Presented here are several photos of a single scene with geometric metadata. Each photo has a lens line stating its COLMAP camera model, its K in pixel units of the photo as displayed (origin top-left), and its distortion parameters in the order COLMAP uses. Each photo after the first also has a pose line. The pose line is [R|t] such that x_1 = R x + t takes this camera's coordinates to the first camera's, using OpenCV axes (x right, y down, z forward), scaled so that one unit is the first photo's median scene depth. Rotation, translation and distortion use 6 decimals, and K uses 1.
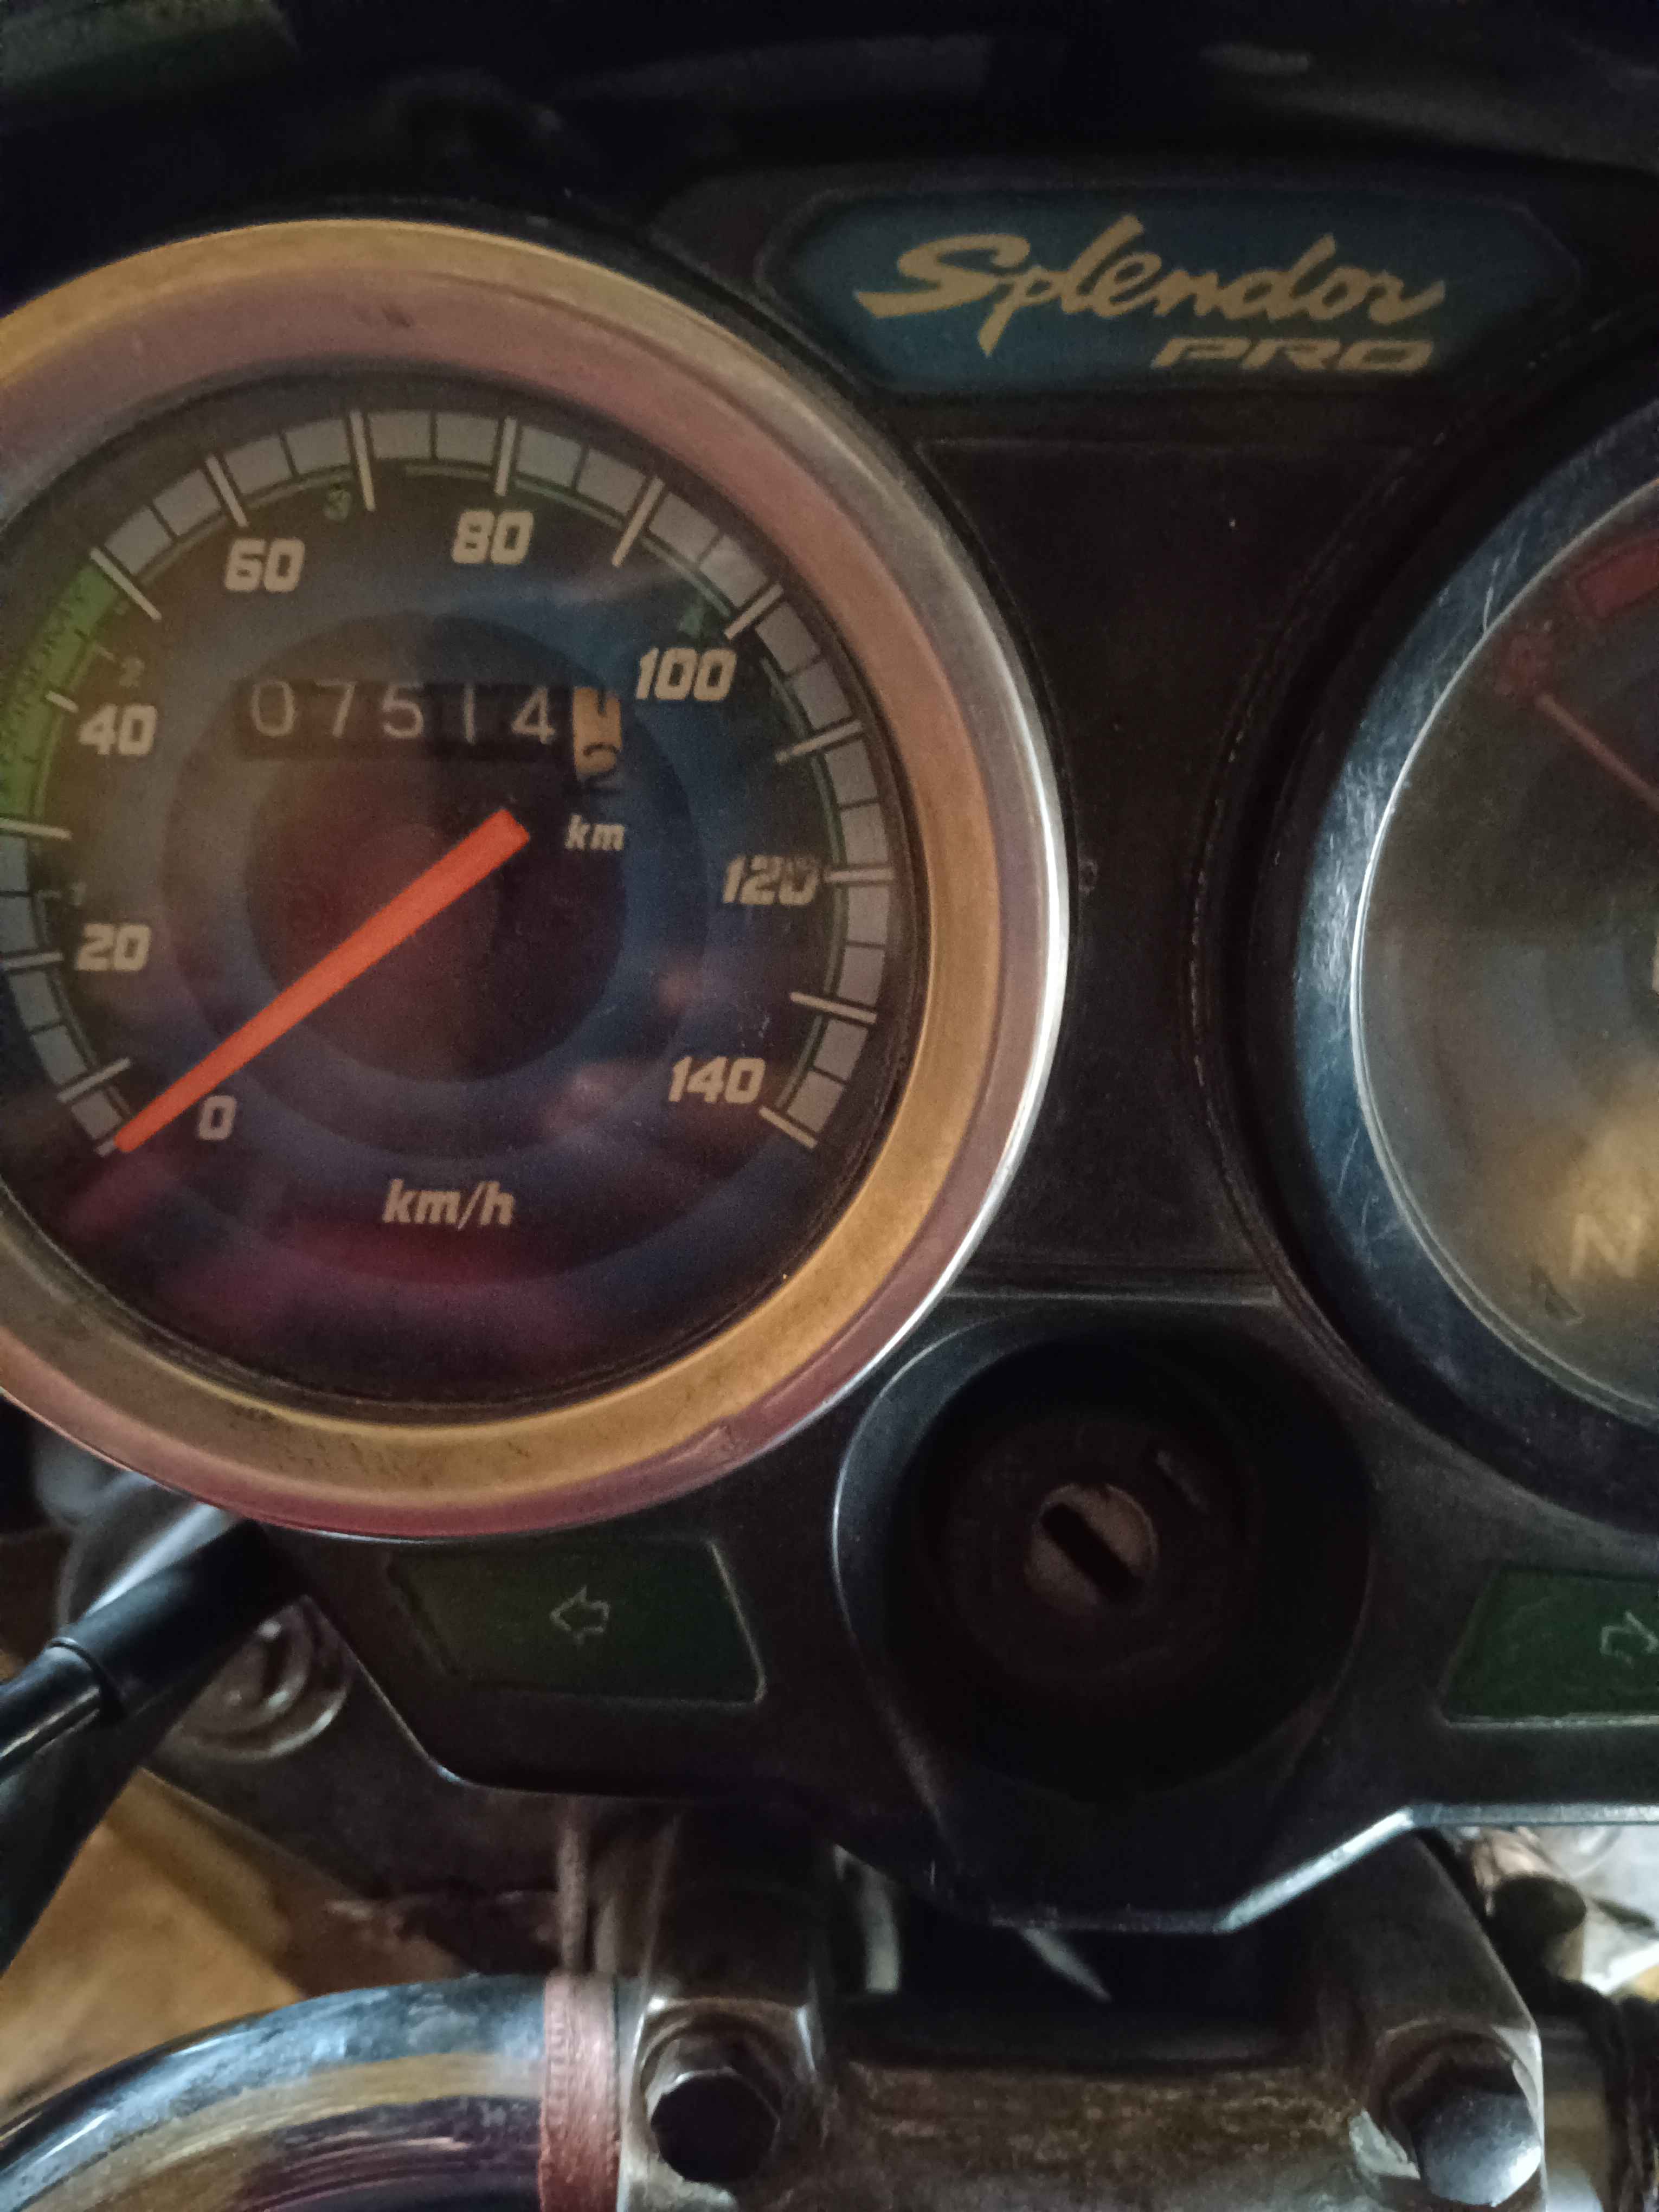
lens RADIAL K [[1791.9, 0, 827.7], [0, 1791.9, 1095.6], [0, 0, 1]] dist [0.072537, -0.222880]
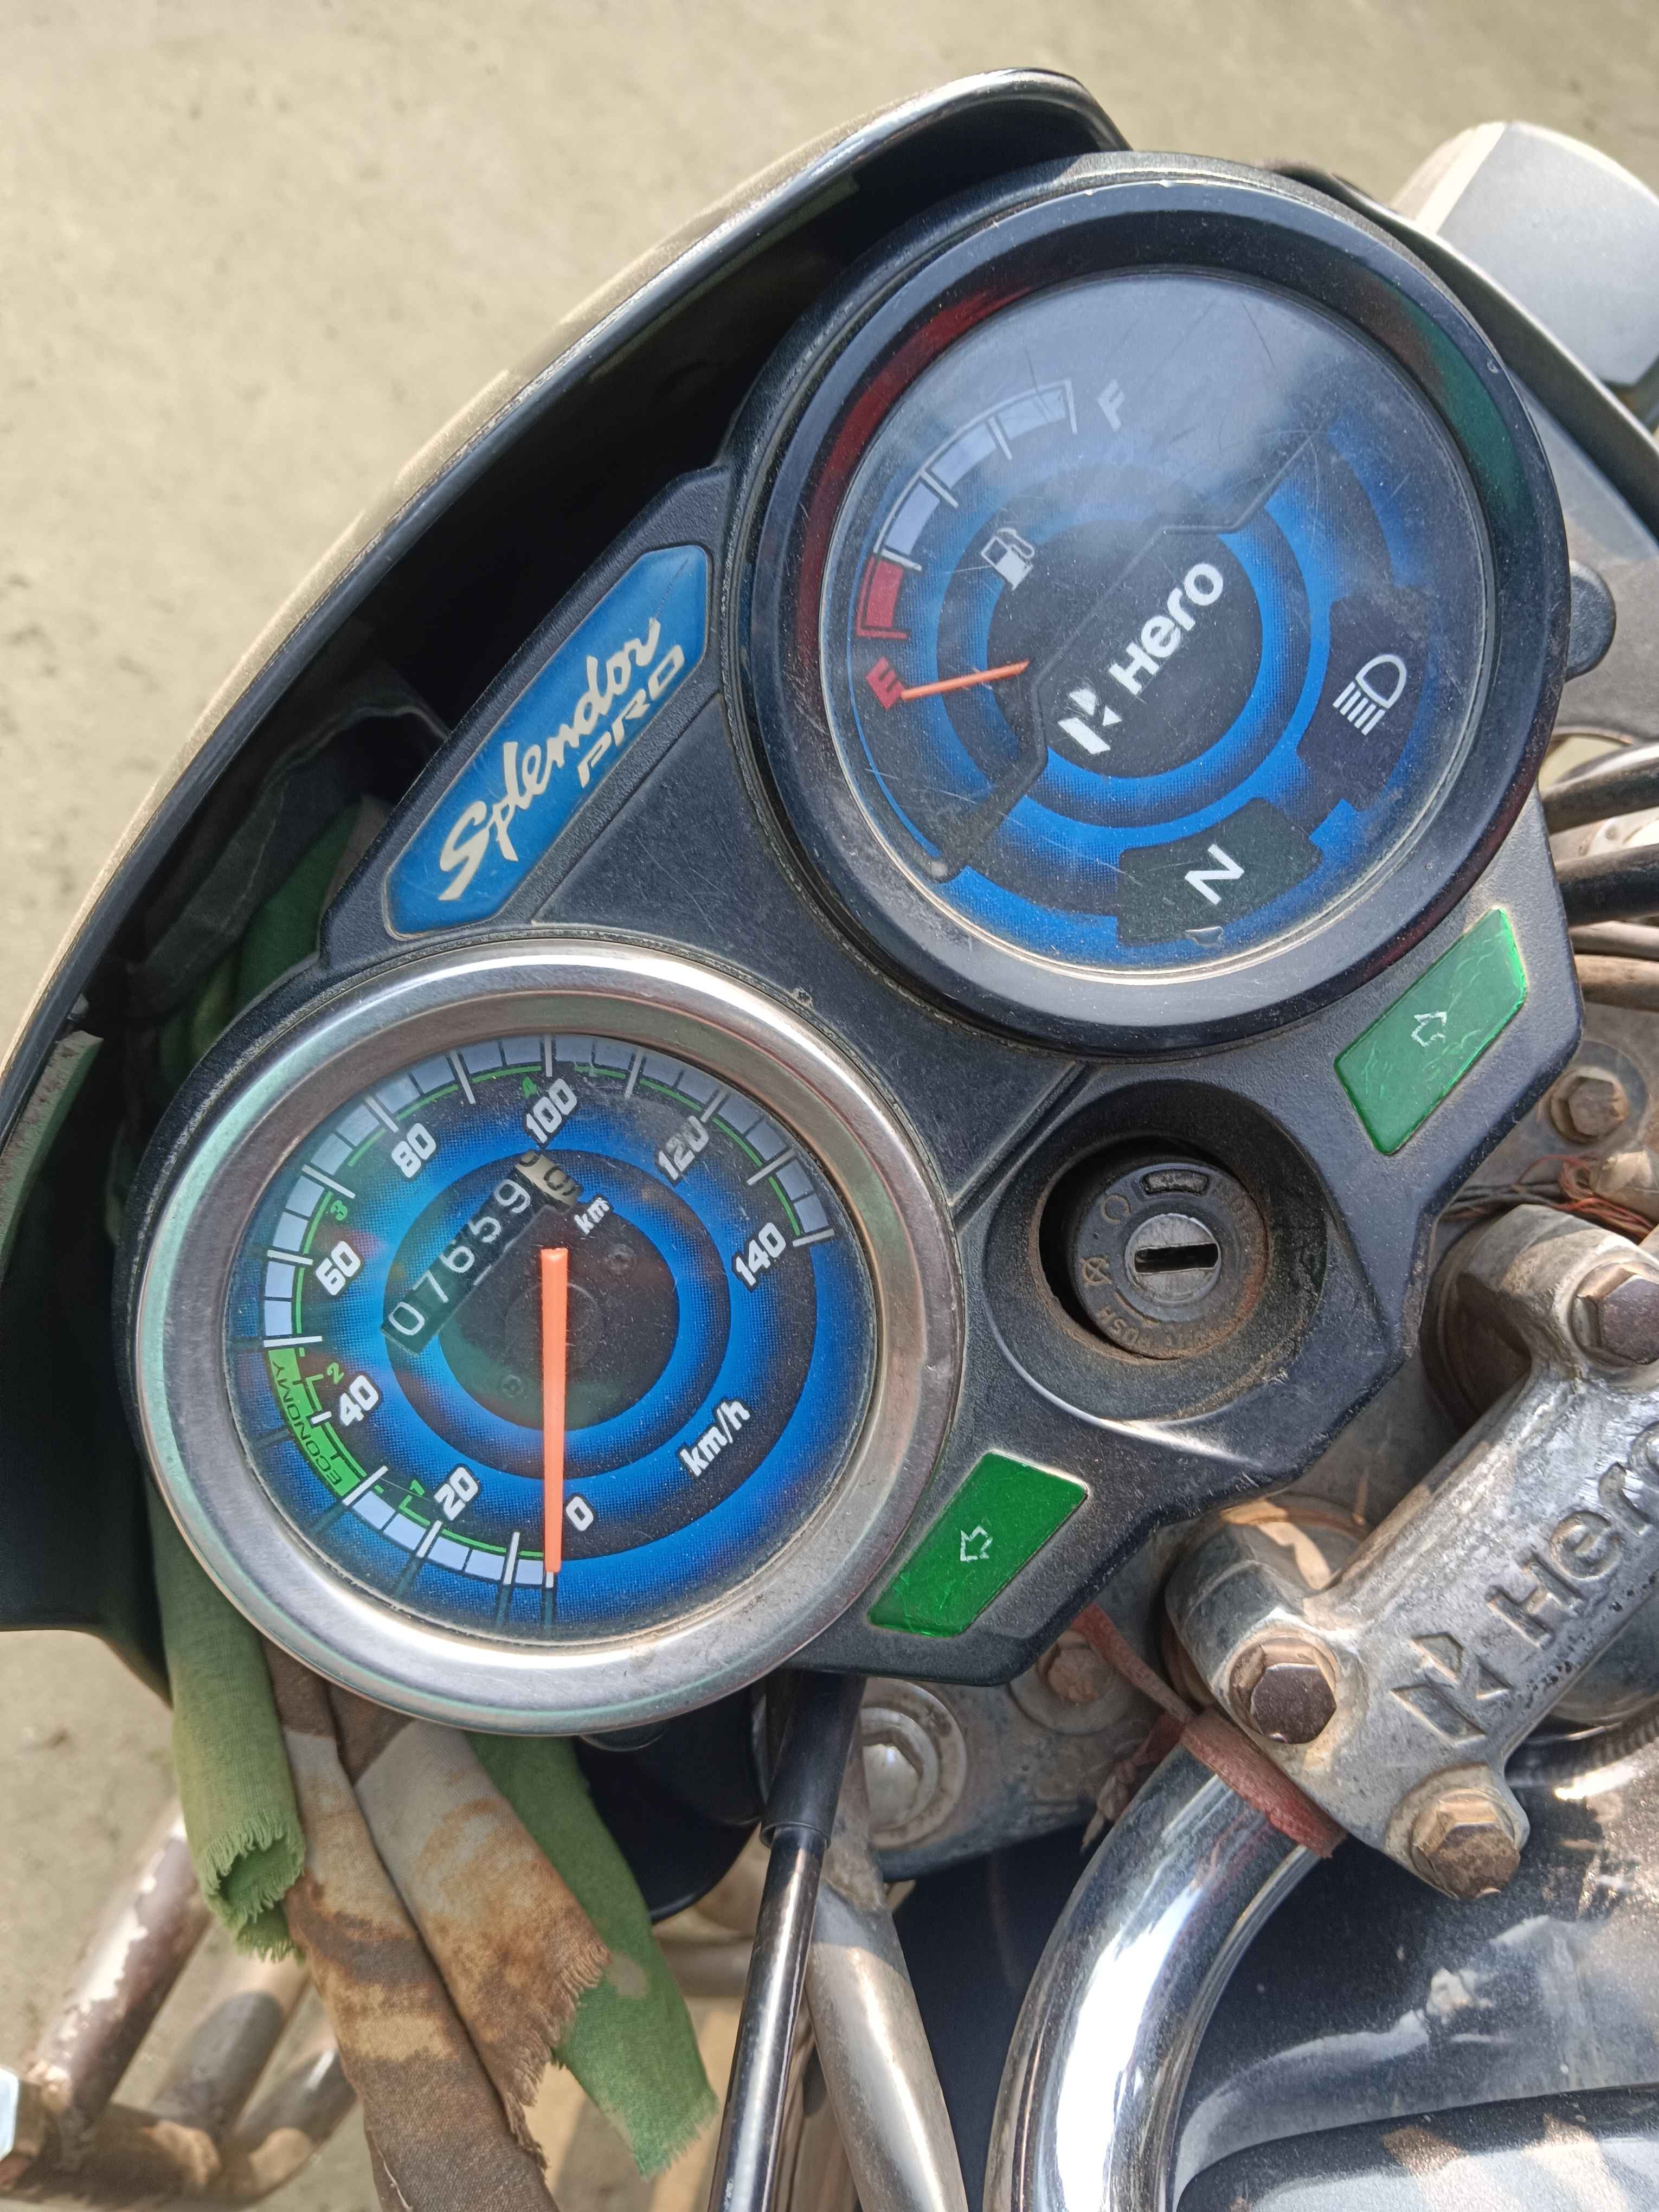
lens RADIAL K [[1749.8, 0, 817.4], [0, 1749.8, 1099.3], [0, 0, 1]] dist [0.113320, -0.302805]
pose [[0.632124, -0.772927, -0.054800, 0.163248], [0.769452, 0.634481, -0.073336, 0.058263], [0.091453, 0.004191, 0.995801, -0.536984]]
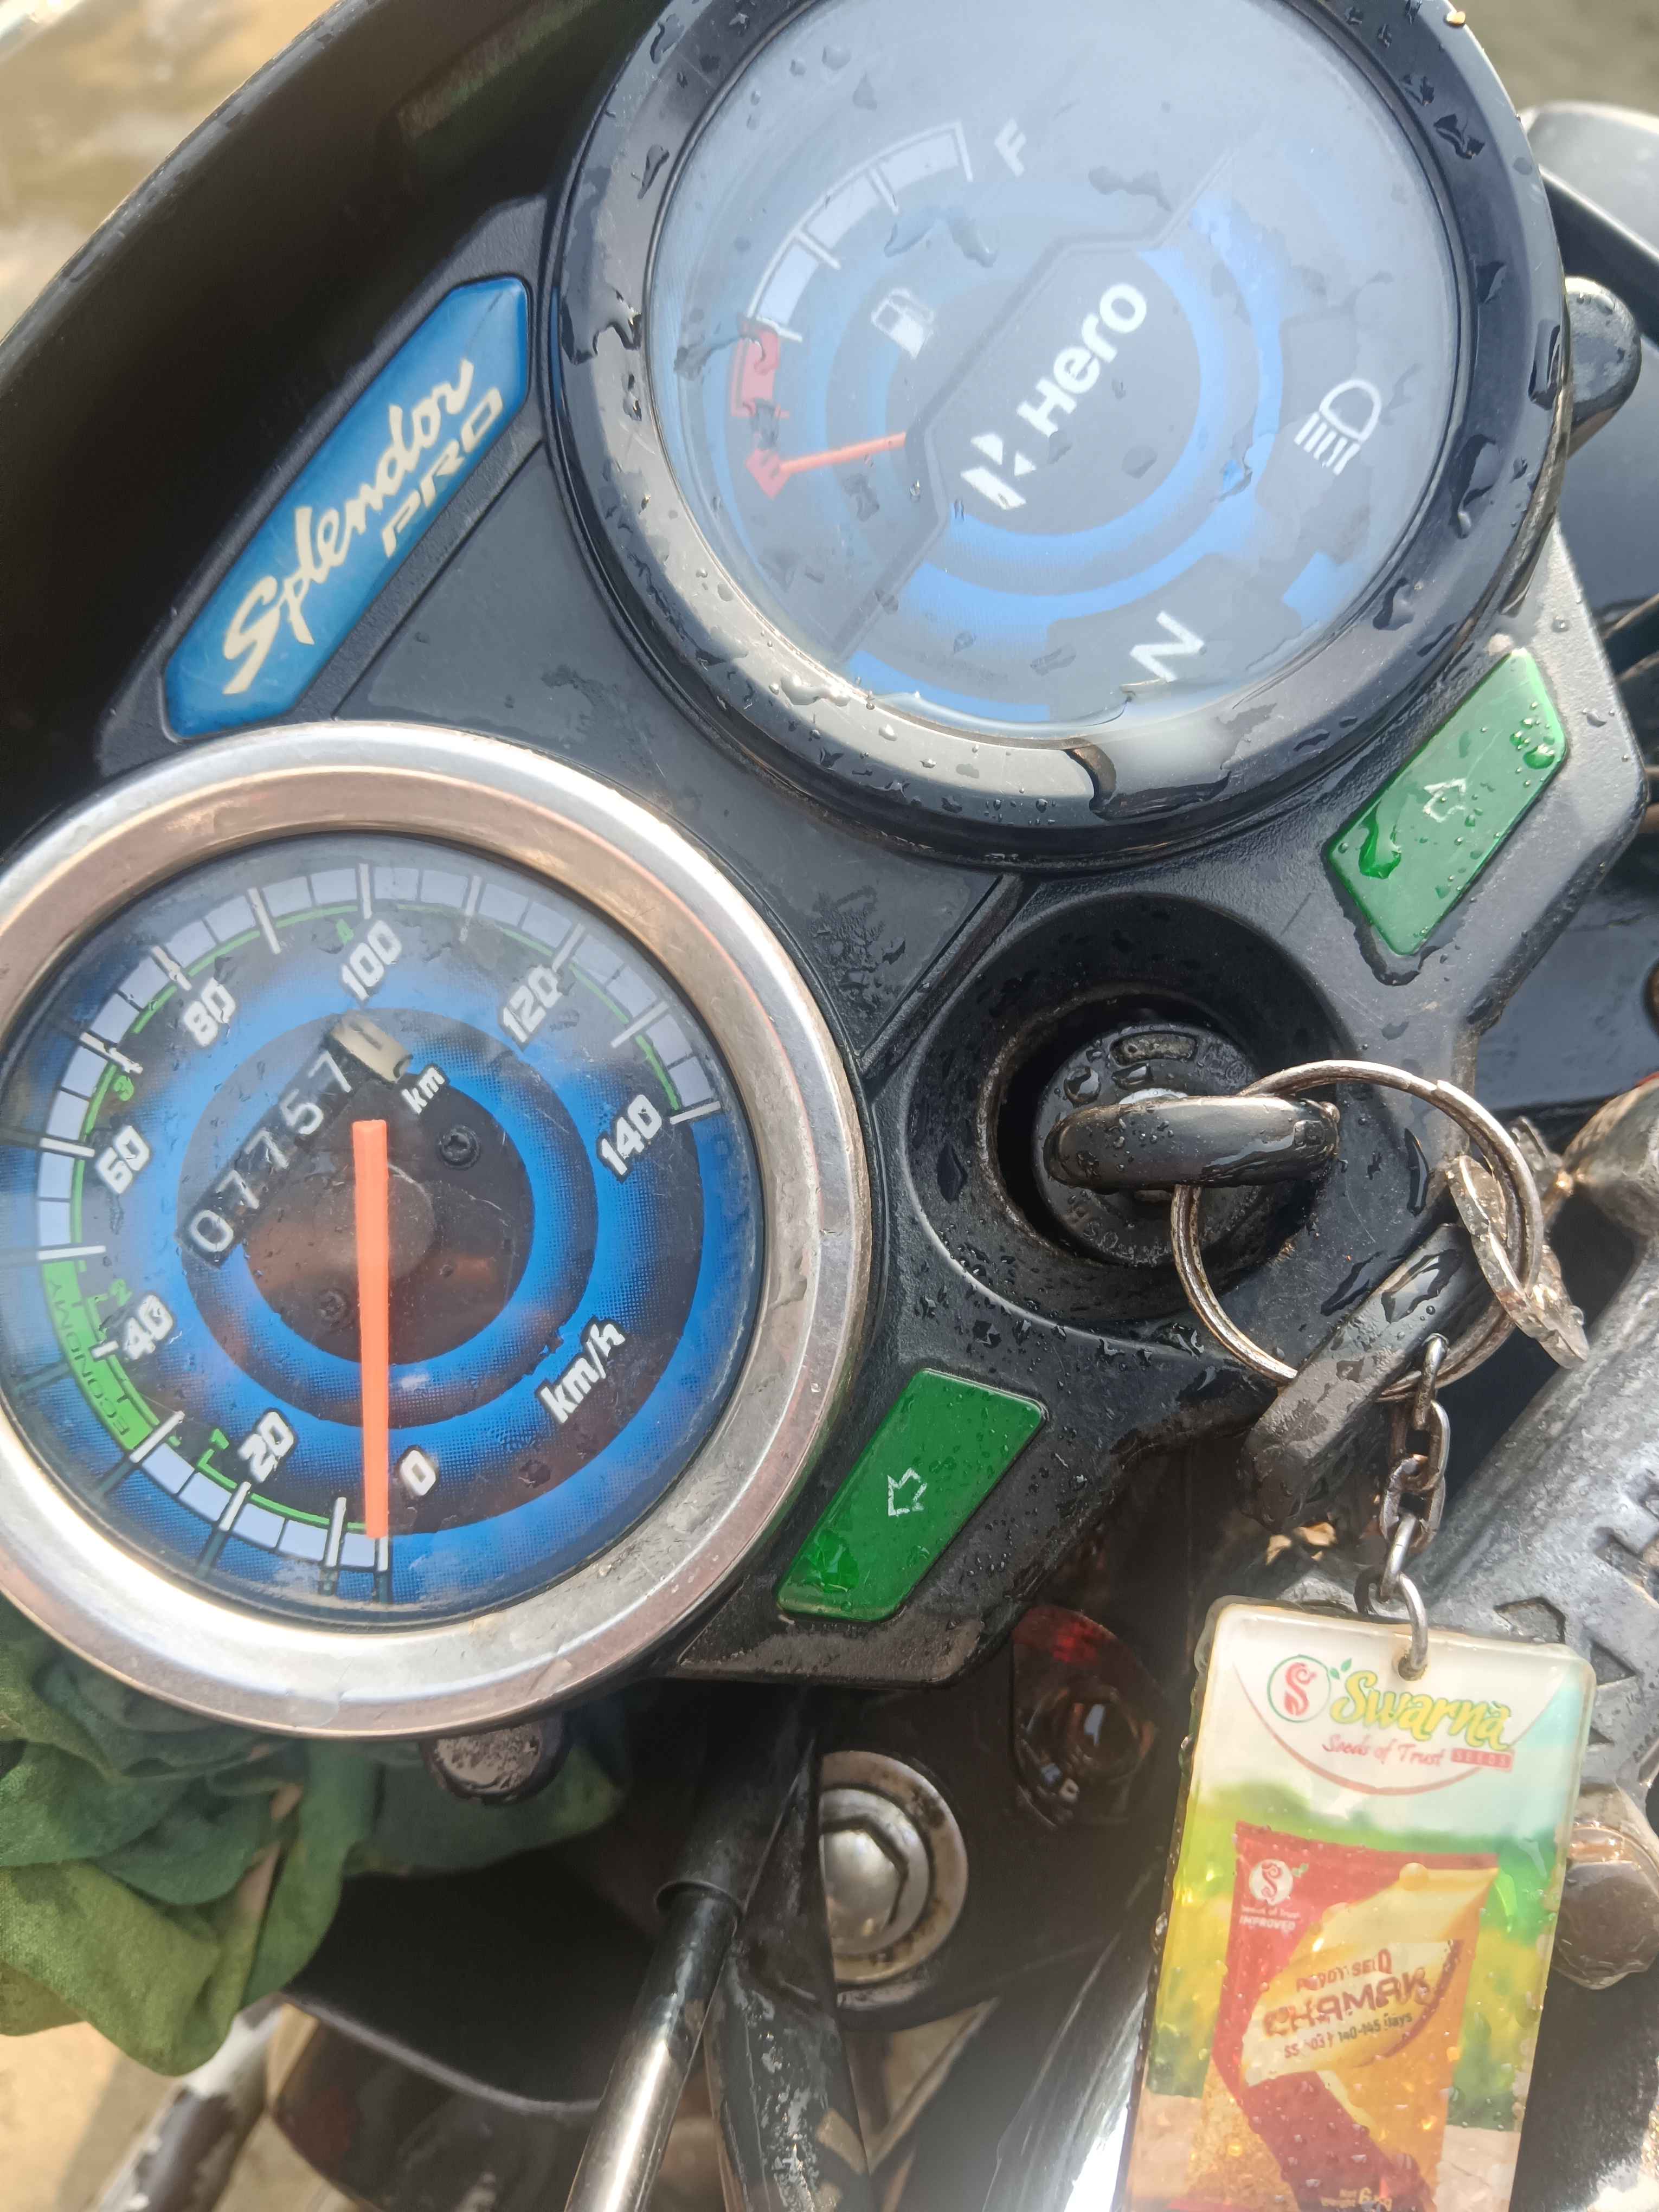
lens RADIAL K [[1785.9, 0, 826.1], [0, 1785.9, 1111.2], [0, 0, 1]] dist [0.074532, -0.214526]
pose [[0.604554, -0.796427, 0.014787, 0.016355], [0.772217, 0.581420, -0.256185, 0.429021], [0.195435, 0.166296, 0.966515, -0.206195]]
